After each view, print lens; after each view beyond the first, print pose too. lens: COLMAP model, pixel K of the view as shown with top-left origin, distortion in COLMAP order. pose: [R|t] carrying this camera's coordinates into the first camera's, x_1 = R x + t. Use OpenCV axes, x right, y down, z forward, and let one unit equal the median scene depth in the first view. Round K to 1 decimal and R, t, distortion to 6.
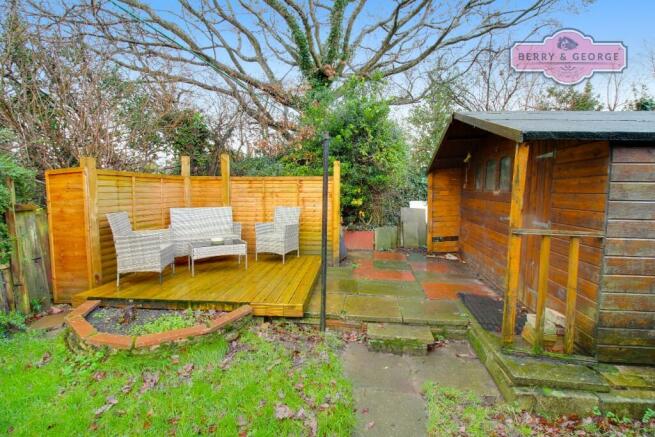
lens RADIAL K [[295.9, 0, 329.7], [0, 295.9, 206.7], [0, 0, 1]] dist [-0.001239, -0.000190]
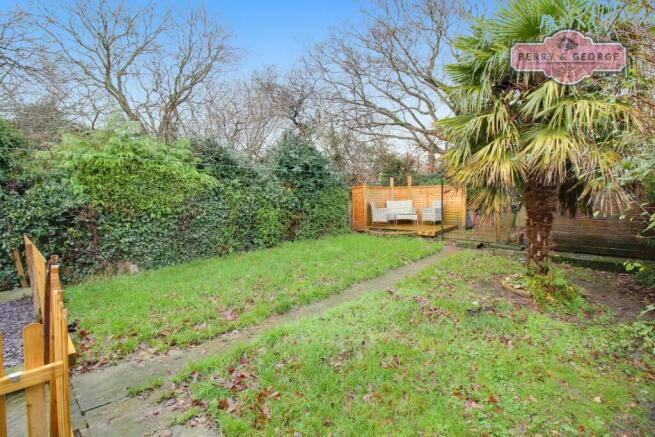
lens RADIAL K [[295.9, 0, 329.7], [0, 295.9, 206.7], [0, 0, 1]] dist [-0.001239, -0.000190]
pose [[0.828167, 0.017631, -0.560205, 0.371290], [-0.022203, 0.999753, -0.001358, 0.061717], [0.560042, 0.013563, 0.828353, -1.093909]]
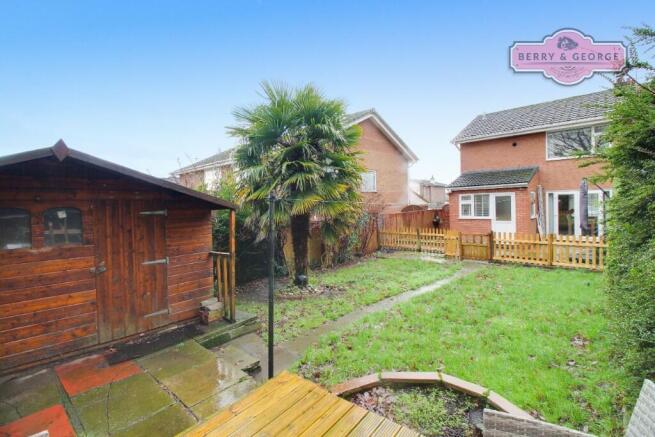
lens RADIAL K [[295.9, 0, 329.7], [0, 295.9, 206.7], [0, 0, 1]] dist [-0.001239, -0.000190]
pose [[-0.856298, 0.016468, 0.516220, -0.416164], [0.047456, 0.997772, 0.046889, -0.130028], [-0.514298, 0.064649, -0.855171, 1.015974]]
